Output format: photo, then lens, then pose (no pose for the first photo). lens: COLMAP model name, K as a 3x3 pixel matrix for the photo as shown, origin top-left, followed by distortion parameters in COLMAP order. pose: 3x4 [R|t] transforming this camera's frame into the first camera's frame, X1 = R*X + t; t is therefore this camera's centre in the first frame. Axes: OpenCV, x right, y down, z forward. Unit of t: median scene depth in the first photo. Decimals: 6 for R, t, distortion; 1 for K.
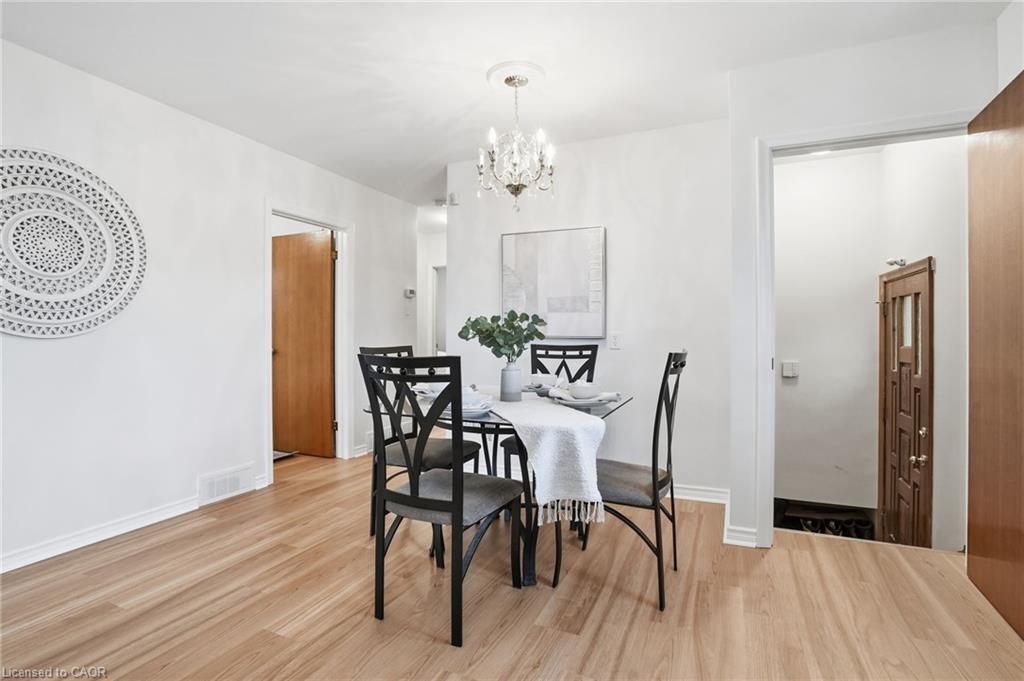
lens RADIAL K [[481.3, 0, 512.6], [0, 481.3, 338.6], [0, 0, 1]] dist [-0.065096, 0.024880]
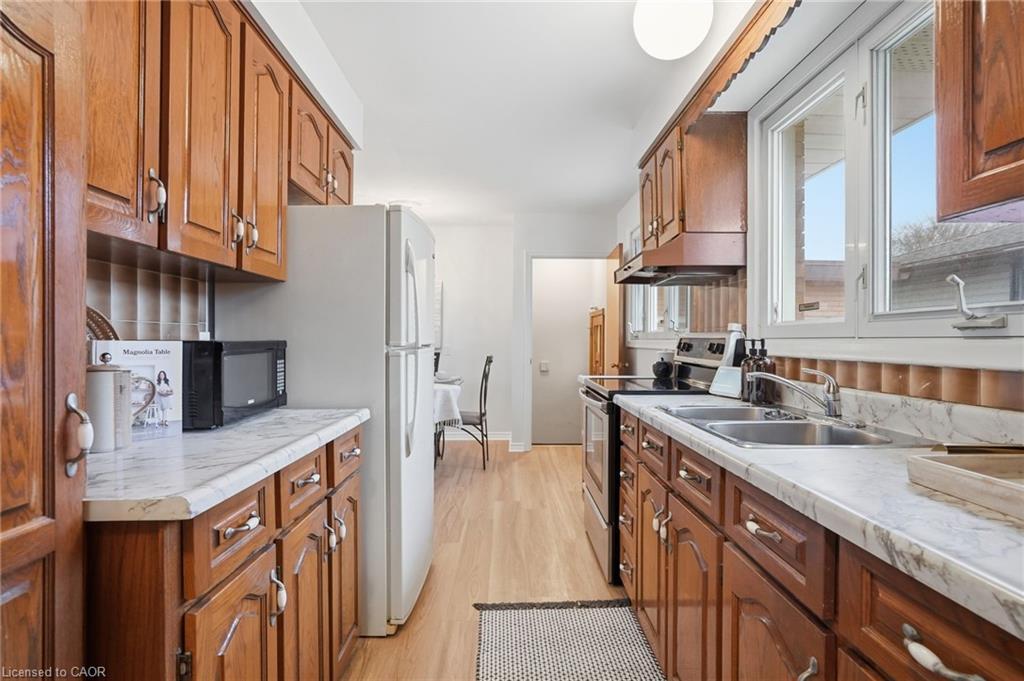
lens RADIAL K [[481.3, 0, 512.6], [0, 481.3, 338.6], [0, 0, 1]] dist [-0.065096, 0.024880]
pose [[0.908340, 0.006447, 0.418184, -0.470695], [-0.000877, 0.999908, -0.013512, -0.021362], [-0.418232, 0.011907, 0.908262, -1.033353]]
